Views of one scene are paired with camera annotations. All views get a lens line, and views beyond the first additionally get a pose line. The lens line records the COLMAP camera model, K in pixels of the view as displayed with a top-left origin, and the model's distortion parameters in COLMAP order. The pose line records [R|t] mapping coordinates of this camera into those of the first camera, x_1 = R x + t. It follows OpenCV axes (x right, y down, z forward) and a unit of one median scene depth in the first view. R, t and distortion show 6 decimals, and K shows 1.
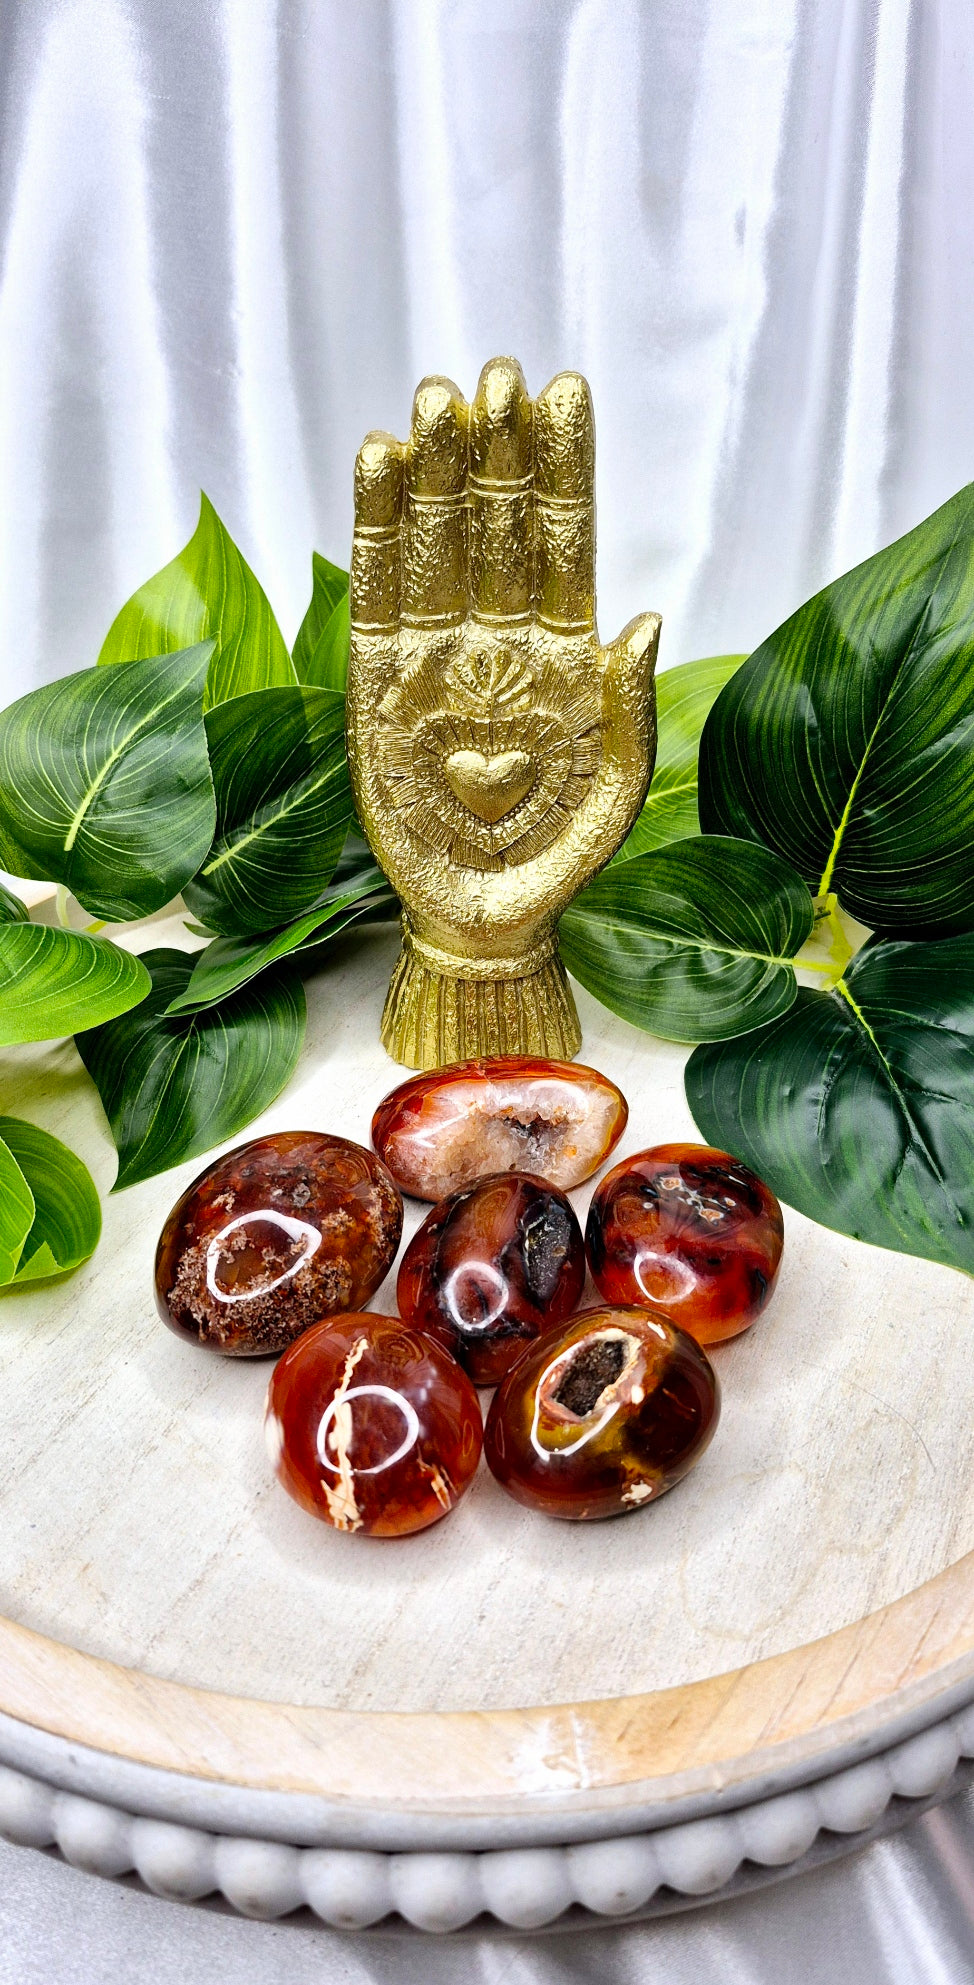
lens RADIAL K [[882.3, 0, 480.4], [0, 882.3, 1053.9], [0, 0, 1]] dist [-0.012492, -0.000061]
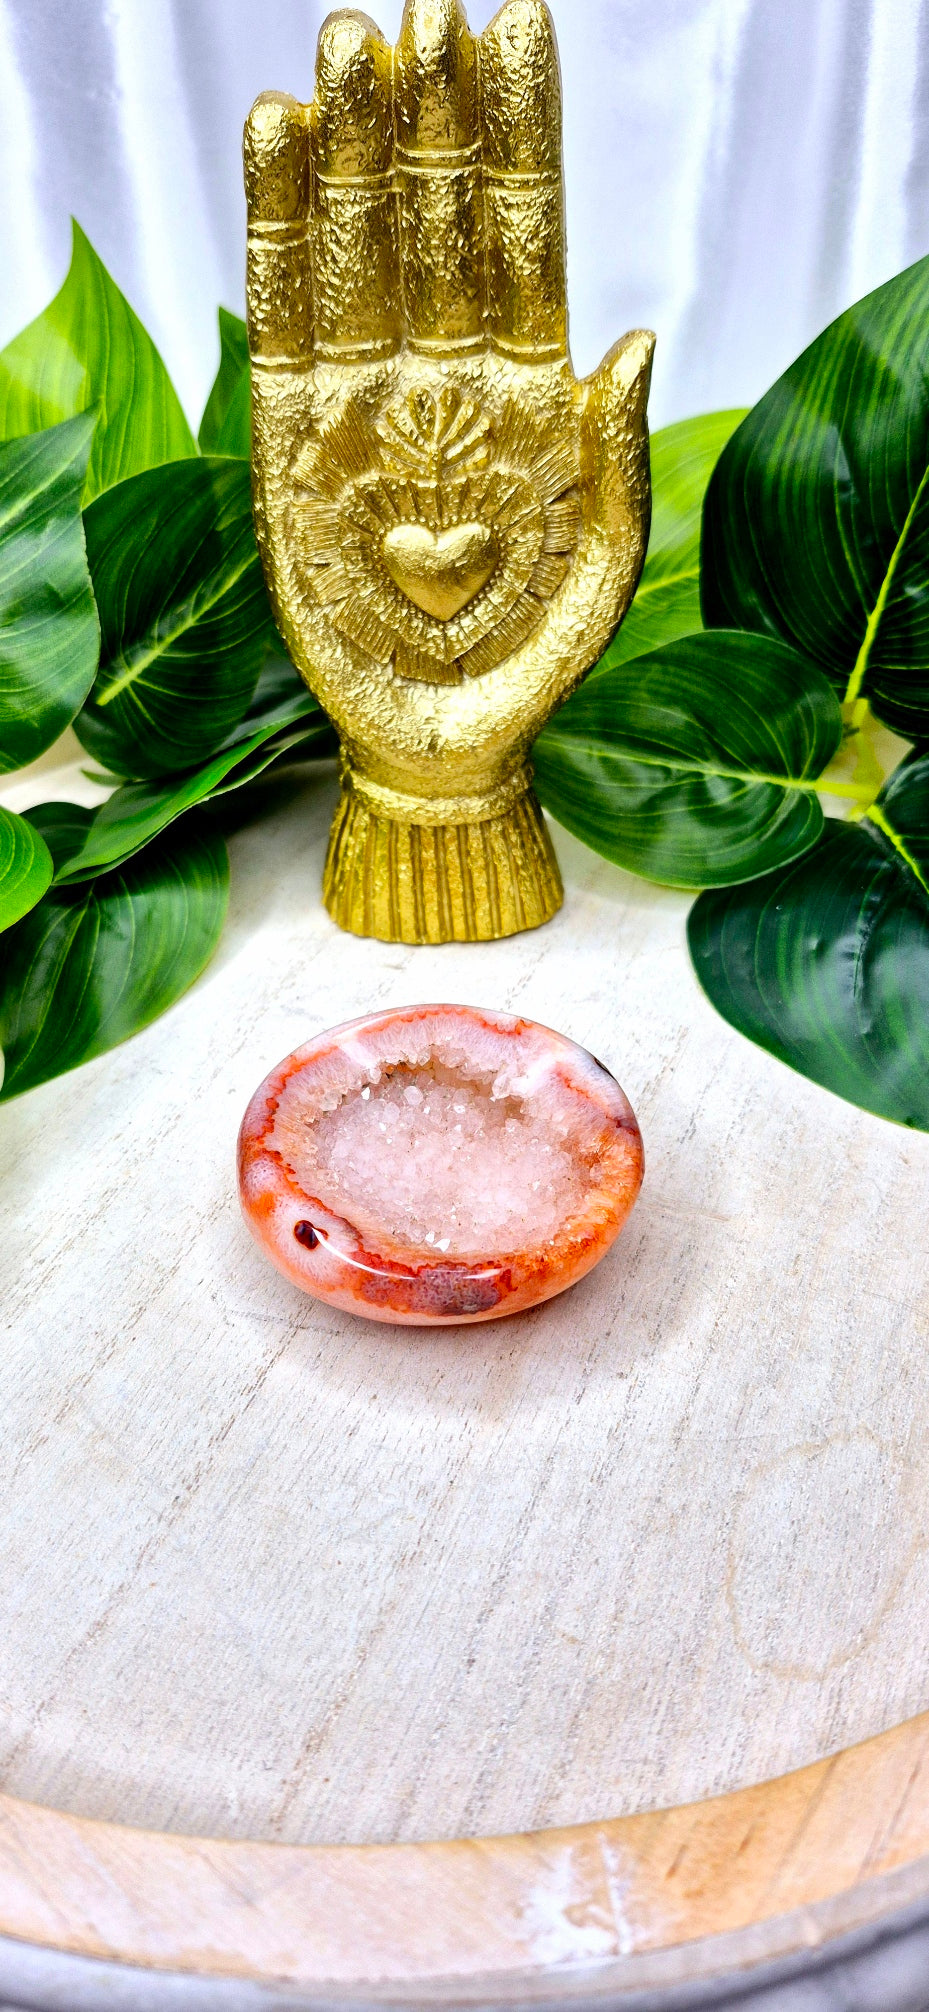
lens RADIAL K [[887.7, 0, 442.1], [0, 887.7, 1002.0], [0, 0, 1]] dist [-0.045877, -0.000241]
pose [[0.999187, -0.039659, -0.007196, 0.002877], [0.040184, 0.994076, 0.100982, -0.001811], [0.003149, -0.101189, 0.994862, 0.191227]]
